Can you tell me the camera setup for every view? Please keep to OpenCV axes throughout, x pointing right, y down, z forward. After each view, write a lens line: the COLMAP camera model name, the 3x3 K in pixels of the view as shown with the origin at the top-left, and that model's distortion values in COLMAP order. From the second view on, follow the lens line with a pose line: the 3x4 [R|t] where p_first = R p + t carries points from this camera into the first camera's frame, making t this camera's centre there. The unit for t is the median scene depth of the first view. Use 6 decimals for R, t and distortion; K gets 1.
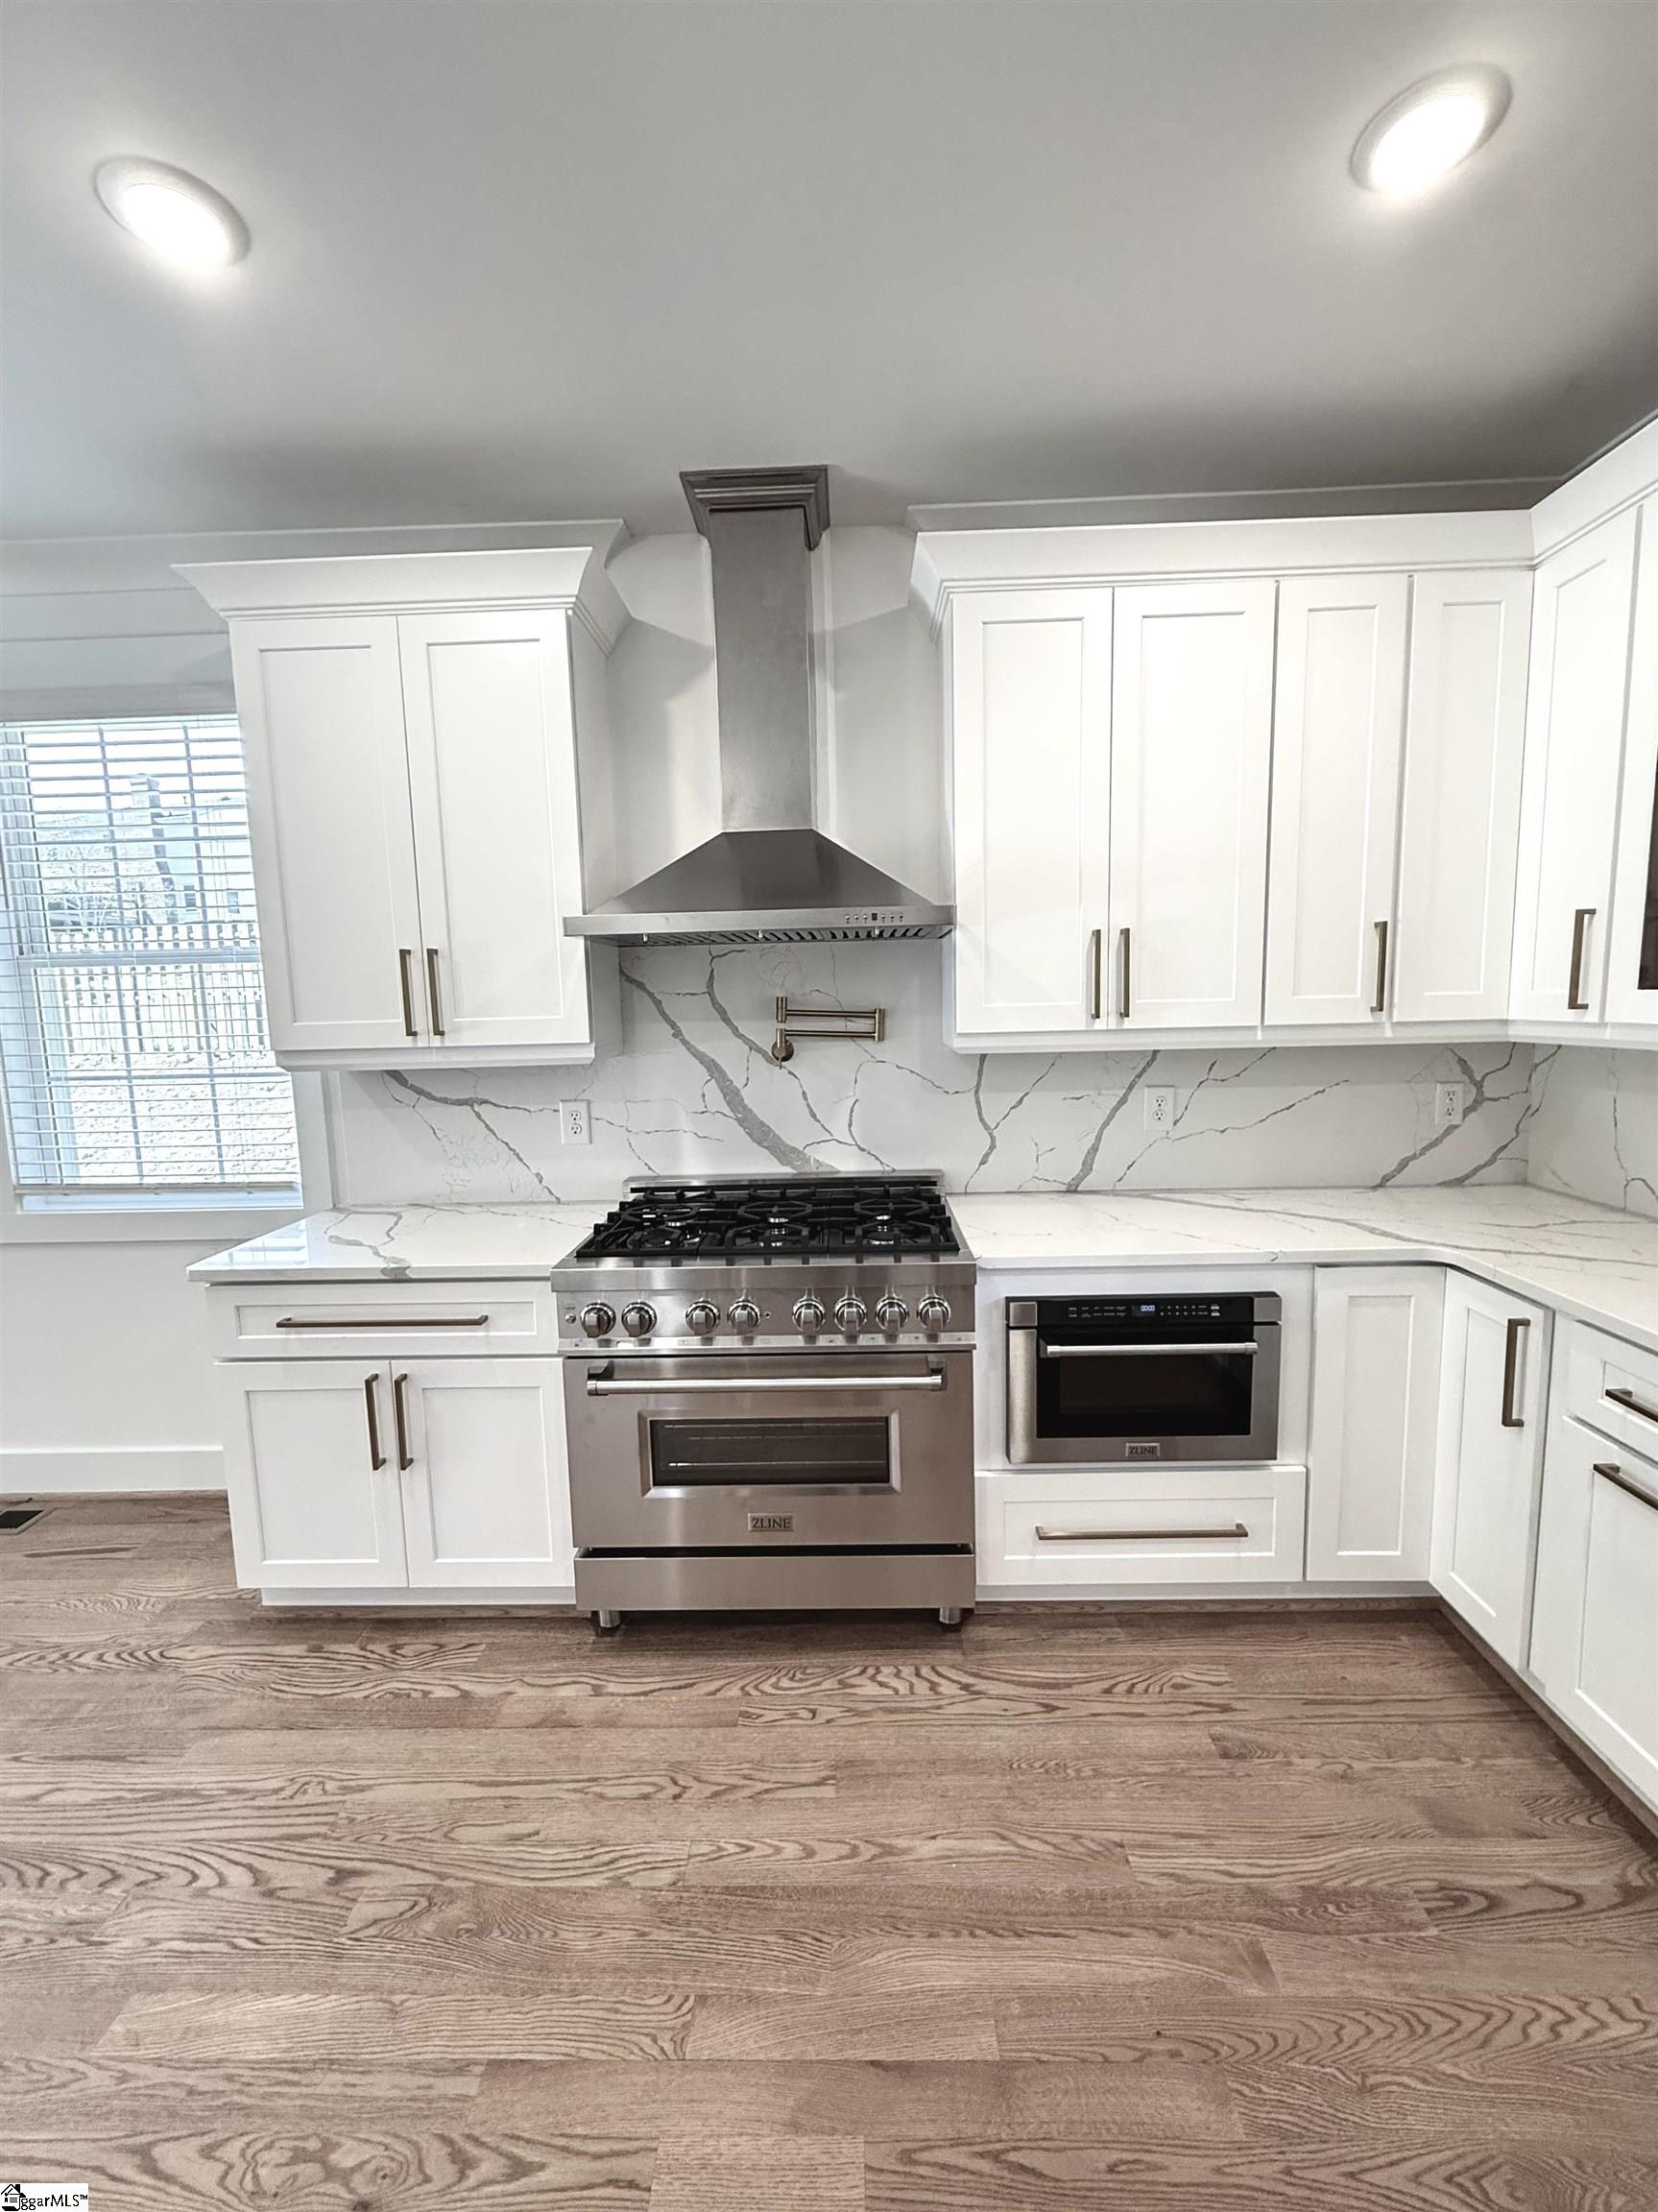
lens RADIAL K [[899.3, 0, 833.5], [0, 899.3, 1099.3], [0, 0, 1]] dist [0.004734, 0.000045]
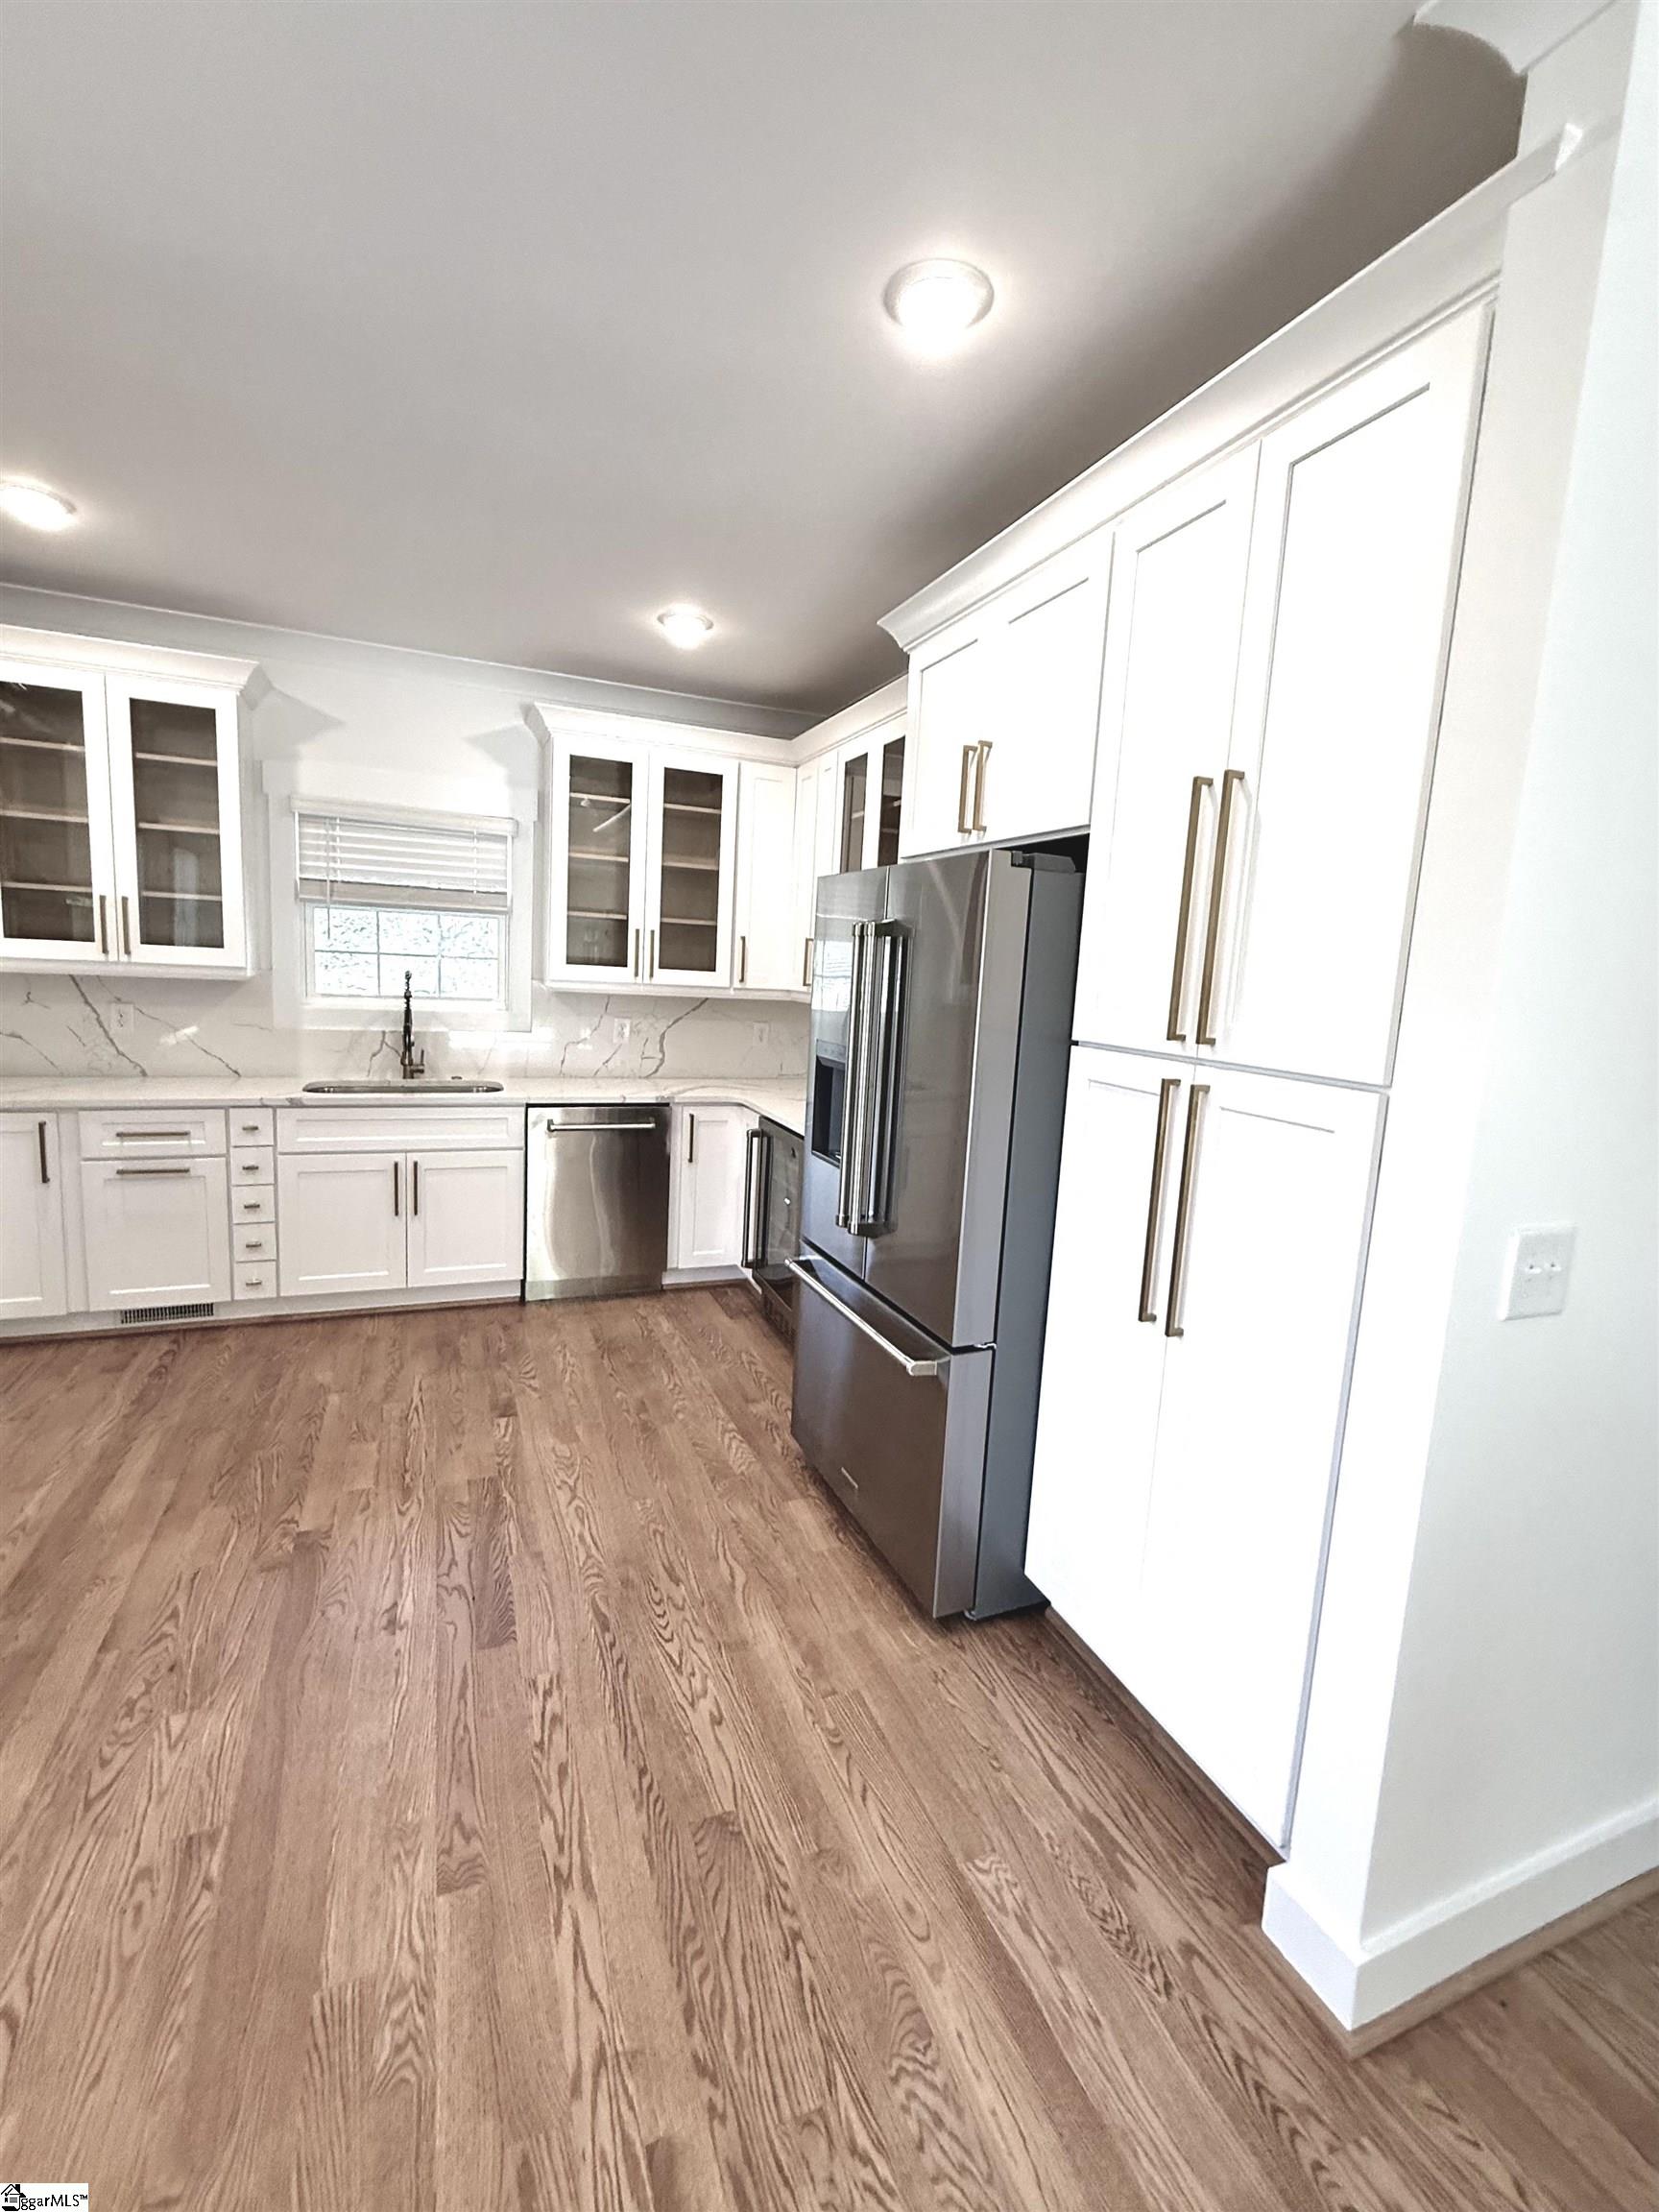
lens RADIAL K [[951.9, 0, 827.5], [0, 951.9, 1097.9], [0, 0, 1]] dist [-0.000217, -0.000309]
pose [[-0.398737, -0.121809, 0.908940, -1.380764], [0.061703, 0.985330, 0.159115, -0.008029], [-0.914987, 0.119530, -0.385372, 0.251115]]
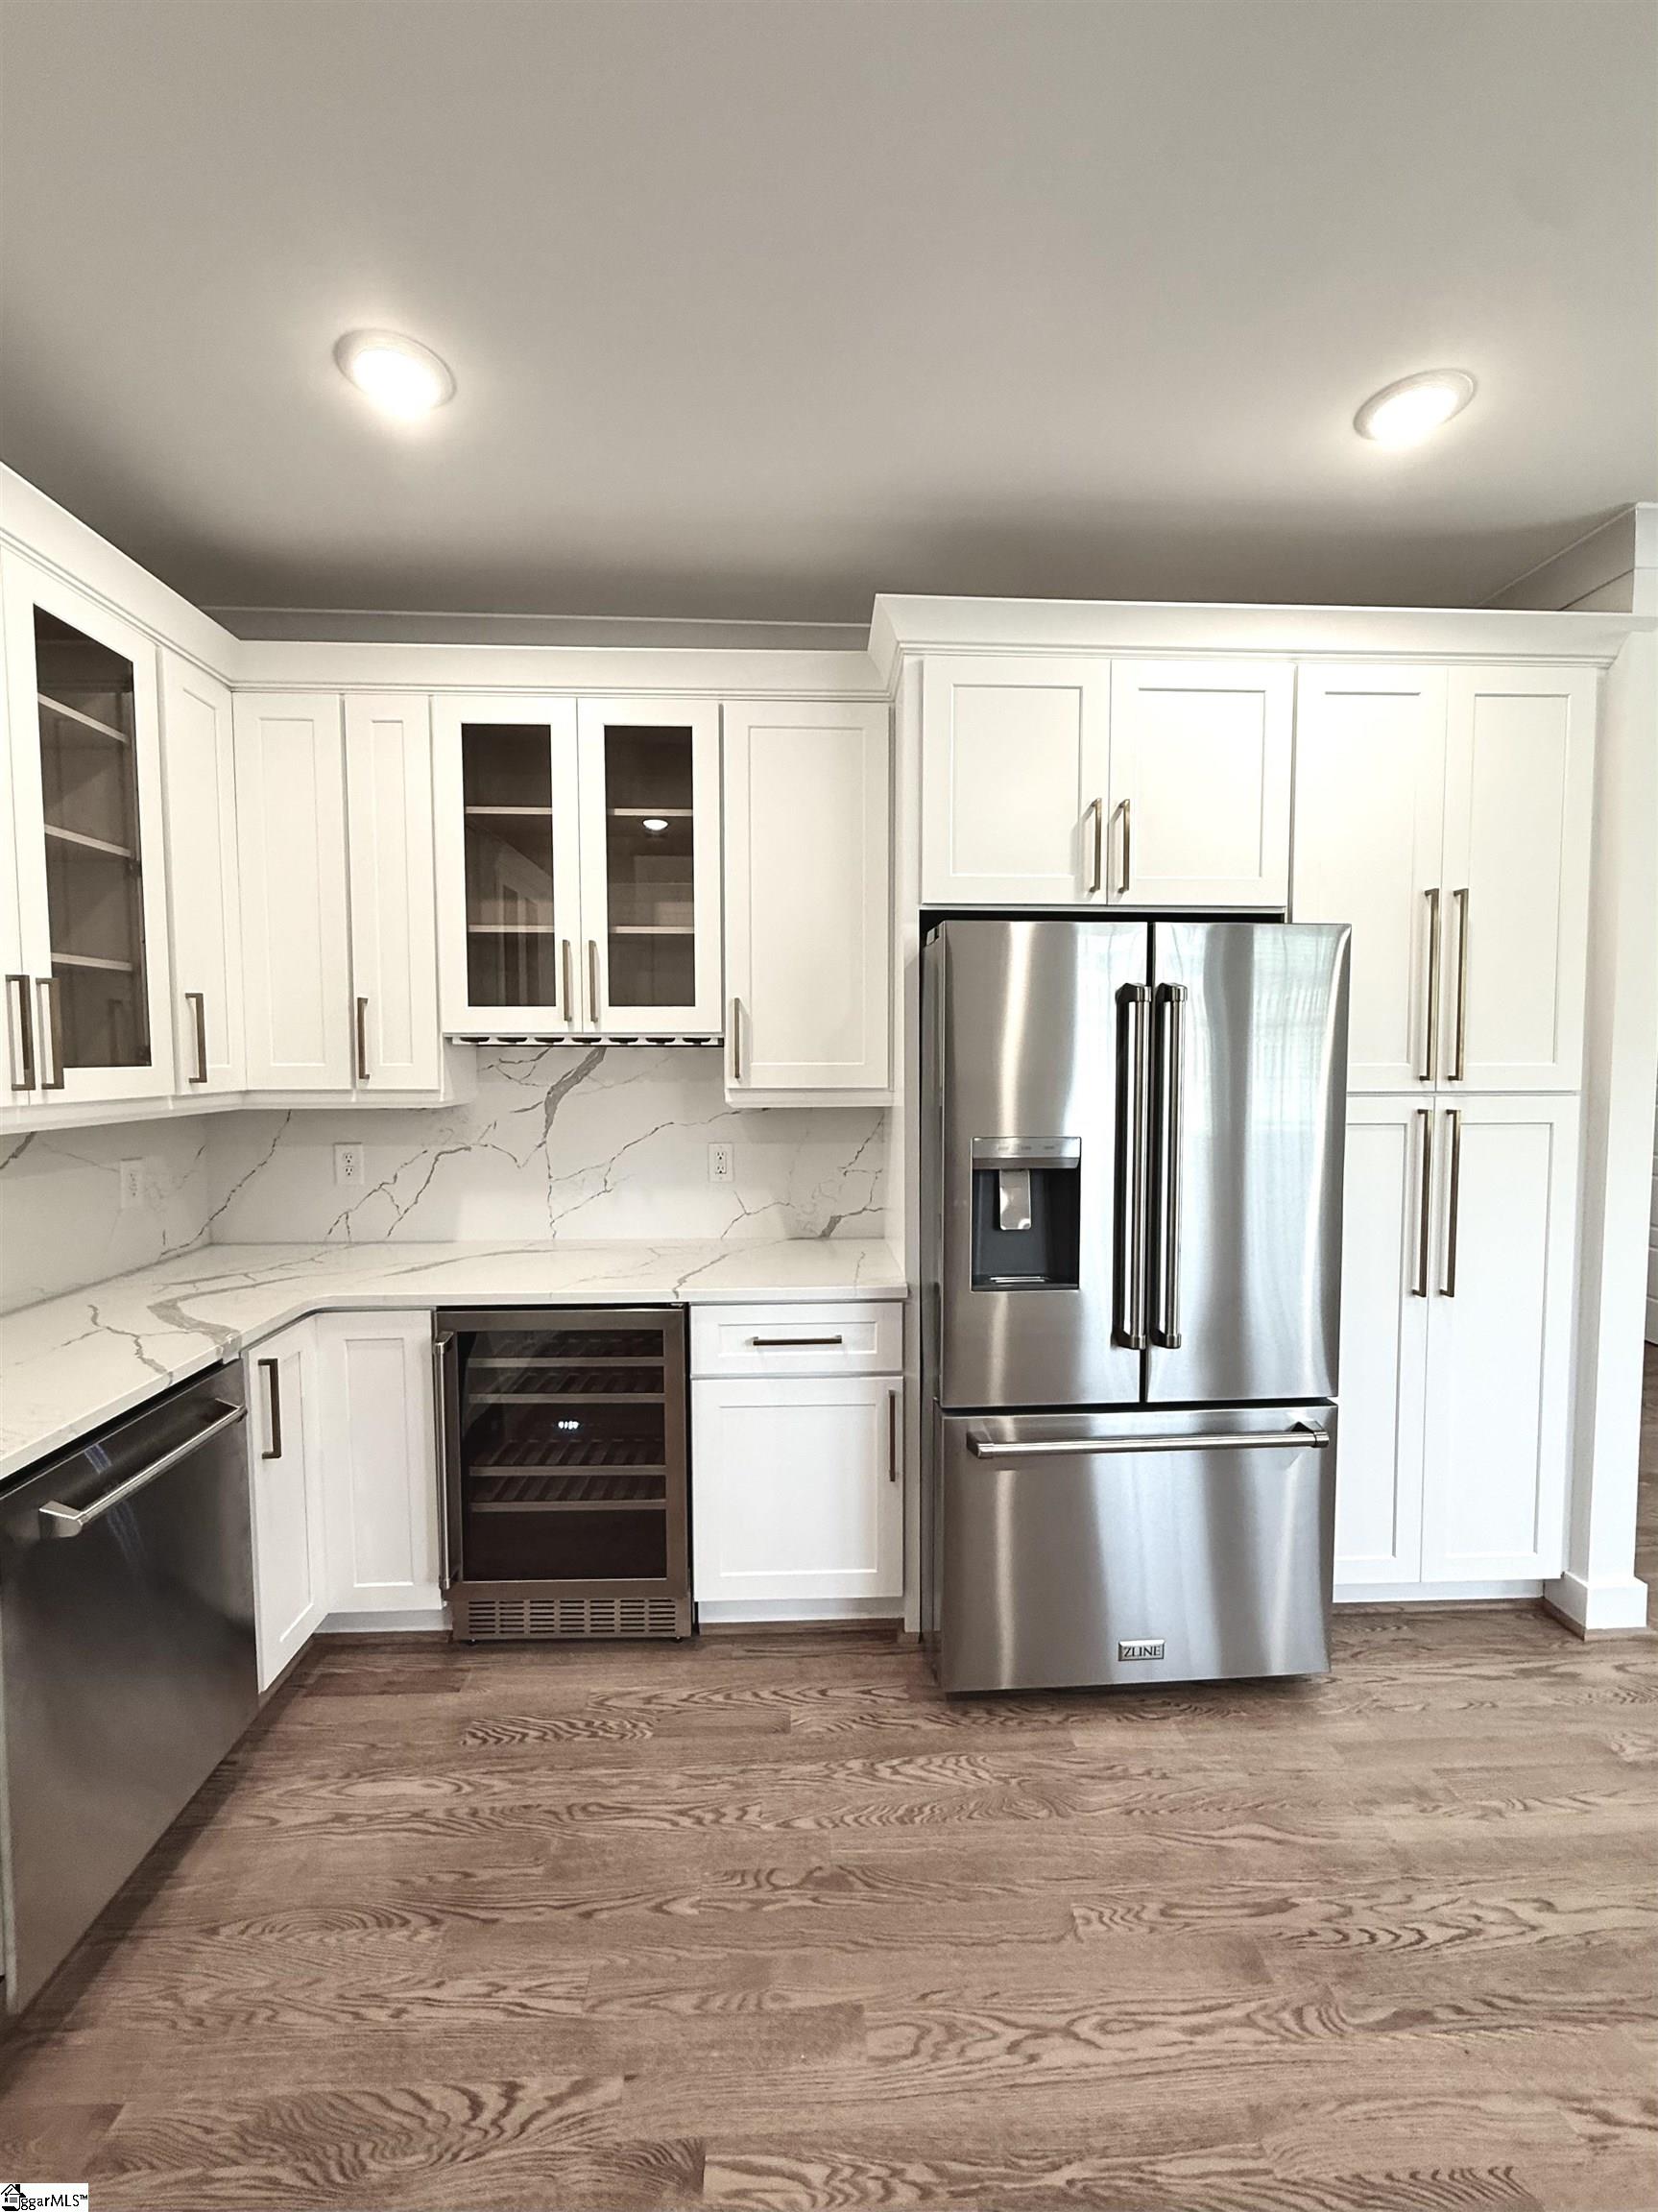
lens RADIAL K [[910.6, 0, 847.1], [0, 910.6, 1100.7], [0, 0, 1]] dist [0.001941, -0.000242]
pose [[-0.997209, 0.031241, -0.067813, 0.086197], [0.019551, 0.985821, 0.166659, -0.078592], [0.072058, 0.164868, -0.983680, 0.676768]]
